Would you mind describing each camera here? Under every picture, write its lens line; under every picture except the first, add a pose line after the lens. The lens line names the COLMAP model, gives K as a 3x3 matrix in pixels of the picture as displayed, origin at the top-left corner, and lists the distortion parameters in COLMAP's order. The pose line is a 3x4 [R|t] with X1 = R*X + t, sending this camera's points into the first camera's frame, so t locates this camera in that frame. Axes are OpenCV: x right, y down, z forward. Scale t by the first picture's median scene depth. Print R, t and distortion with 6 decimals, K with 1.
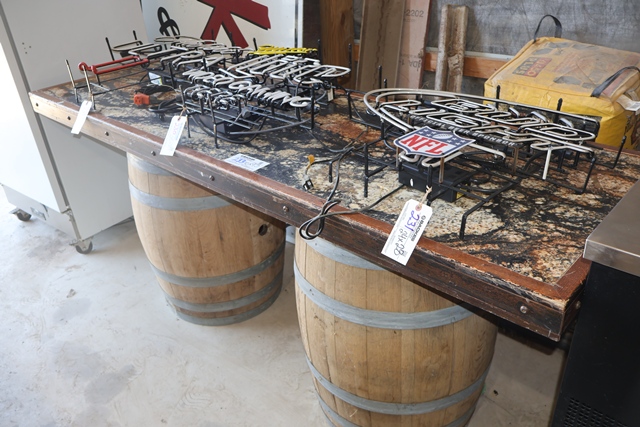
lens RADIAL K [[535.2, 0, 322.2], [0, 535.2, 216.0], [0, 0, 1]] dist [0.004055, 0.006473]
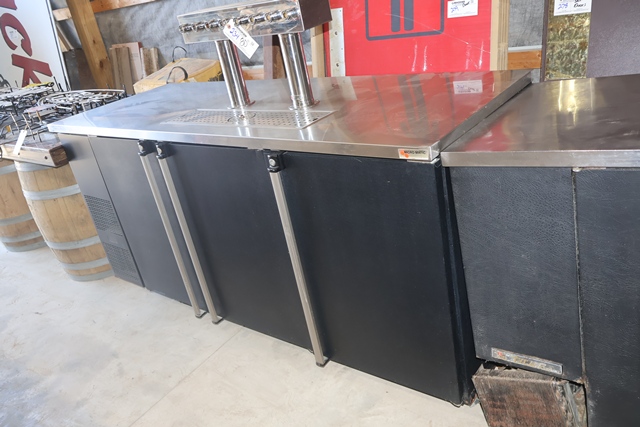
lens RADIAL K [[535.2, 0, 319.6], [0, 535.2, 213.5], [0, 0, 1]] dist [0.004055, 0.006473]
pose [[0.989204, -0.144960, 0.021487, 0.707093], [0.146278, 0.985568, -0.085195, 0.379325], [-0.008827, 0.087419, 0.996133, -0.713565]]
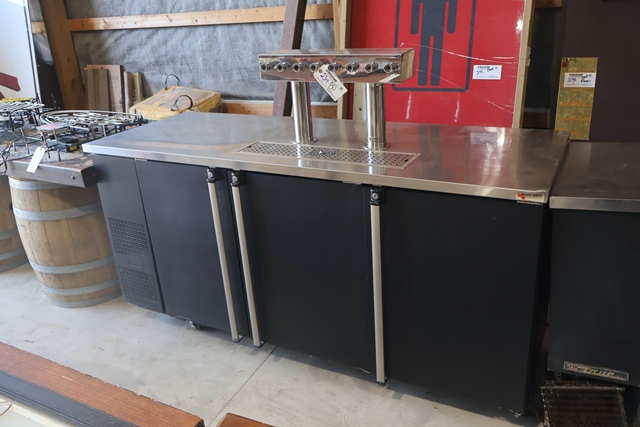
lens RADIAL K [[535.2, 0, 317.4], [0, 535.2, 213.9], [0, 0, 1]] dist [0.004055, 0.006473]
pose [[0.967218, -0.099247, 0.233753, 0.389487], [0.129607, 0.984484, -0.118292, 0.350123], [-0.218386, 0.144710, 0.965073, -0.754741]]
